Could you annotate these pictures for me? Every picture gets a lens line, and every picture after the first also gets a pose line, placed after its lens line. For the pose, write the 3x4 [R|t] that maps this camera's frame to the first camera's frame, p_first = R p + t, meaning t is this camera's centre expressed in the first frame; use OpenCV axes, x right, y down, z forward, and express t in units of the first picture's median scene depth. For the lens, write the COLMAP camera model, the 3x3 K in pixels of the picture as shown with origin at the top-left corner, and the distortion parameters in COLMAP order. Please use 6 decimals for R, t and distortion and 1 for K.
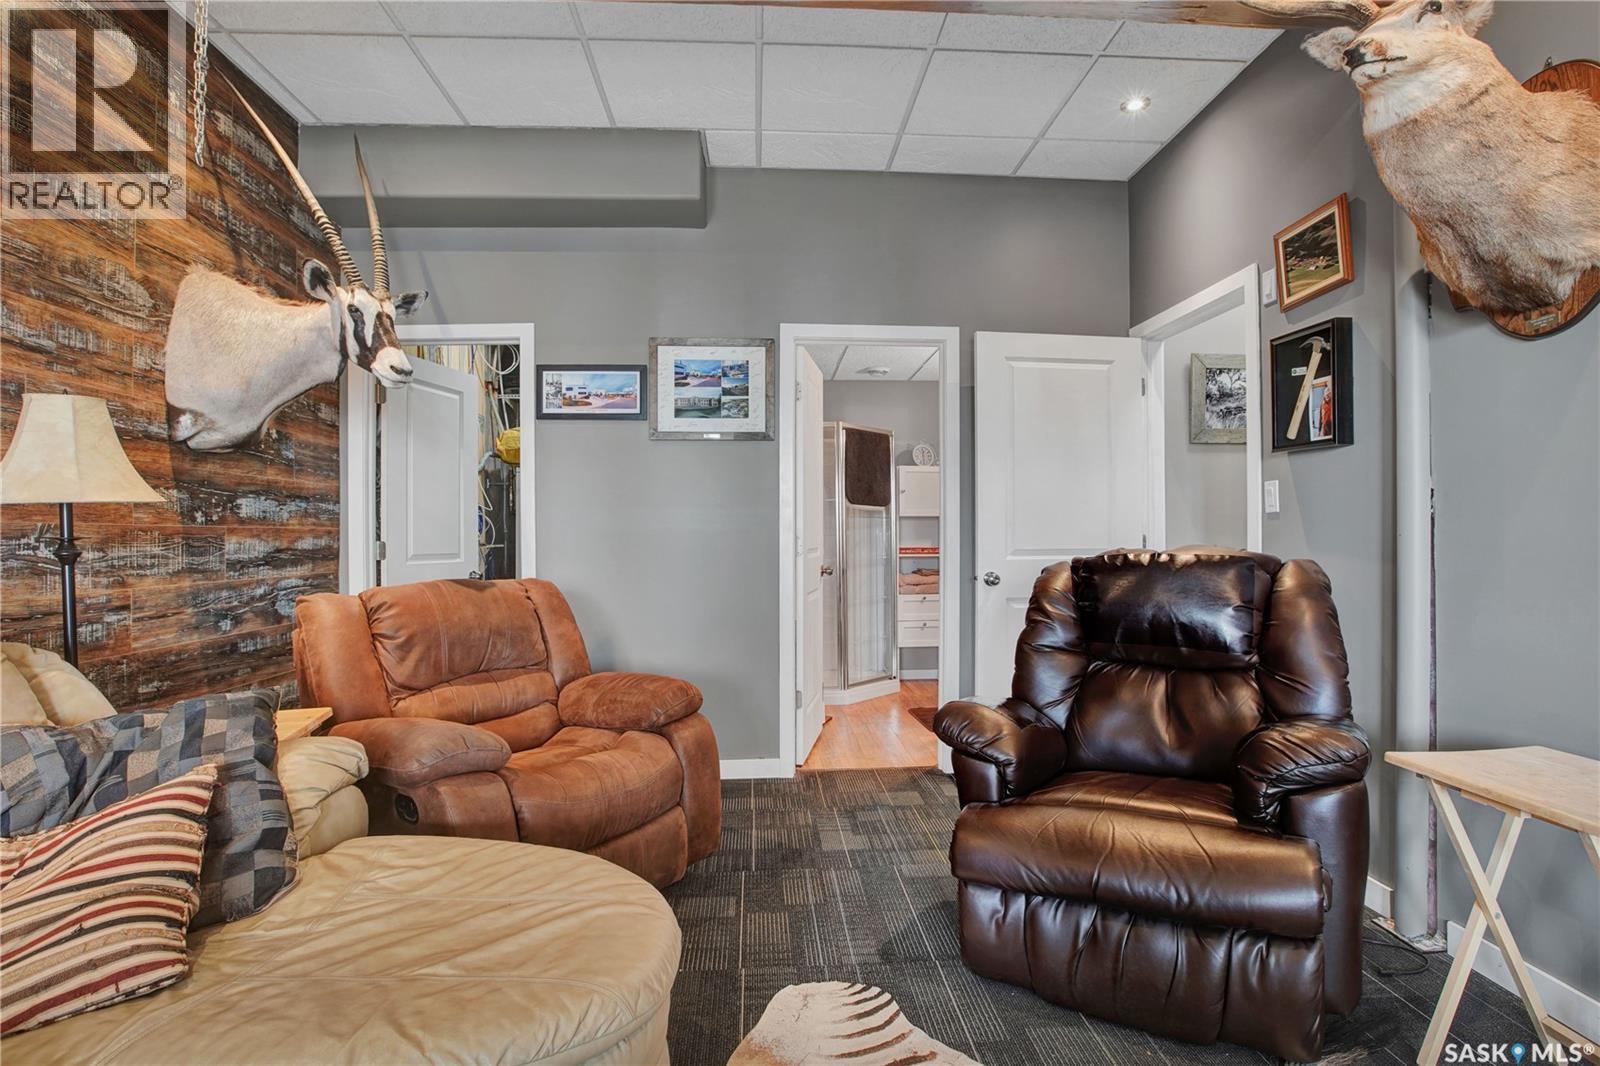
lens RADIAL K [[772.1, 0, 811.1], [0, 772.1, 534.6], [0, 0, 1]] dist [-0.080665, 0.041668]
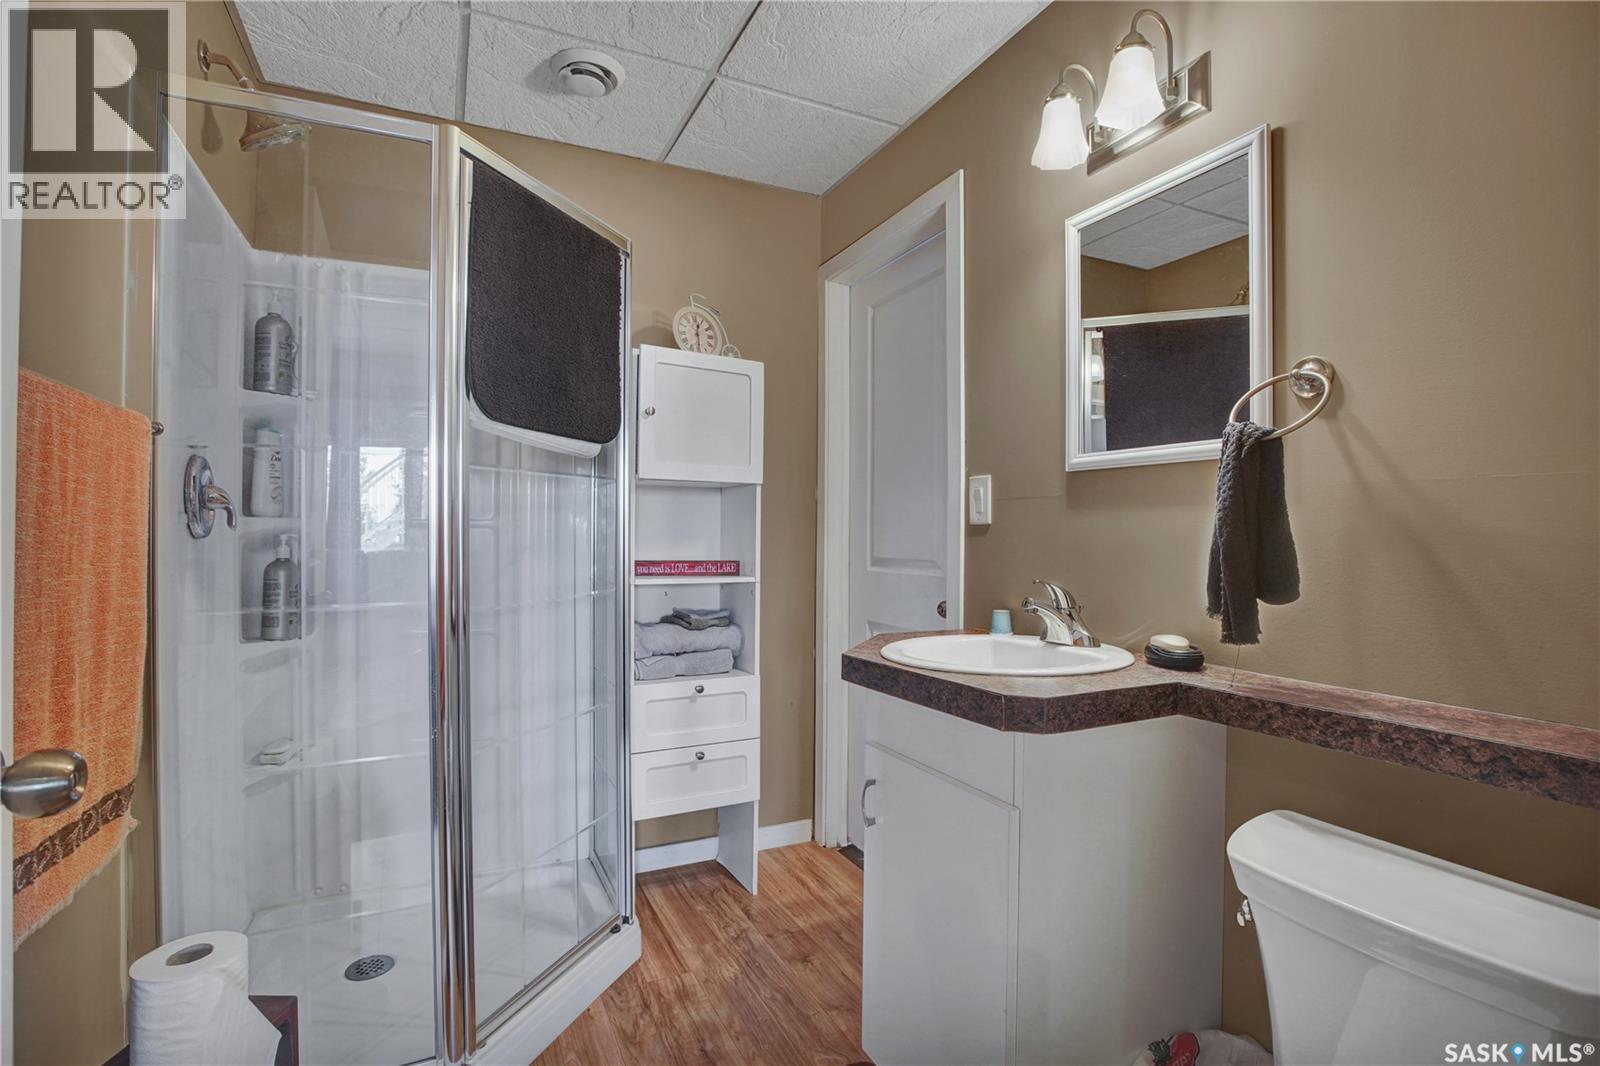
lens RADIAL K [[772.1, 0, 811.1], [0, 772.1, 534.6], [0, 0, 1]] dist [-0.080665, 0.041668]
pose [[0.922774, 0.005303, 0.385304, 0.046940], [-0.007717, 0.999959, 0.004718, 0.000755], [-0.385264, -0.007327, 0.922777, 0.605311]]
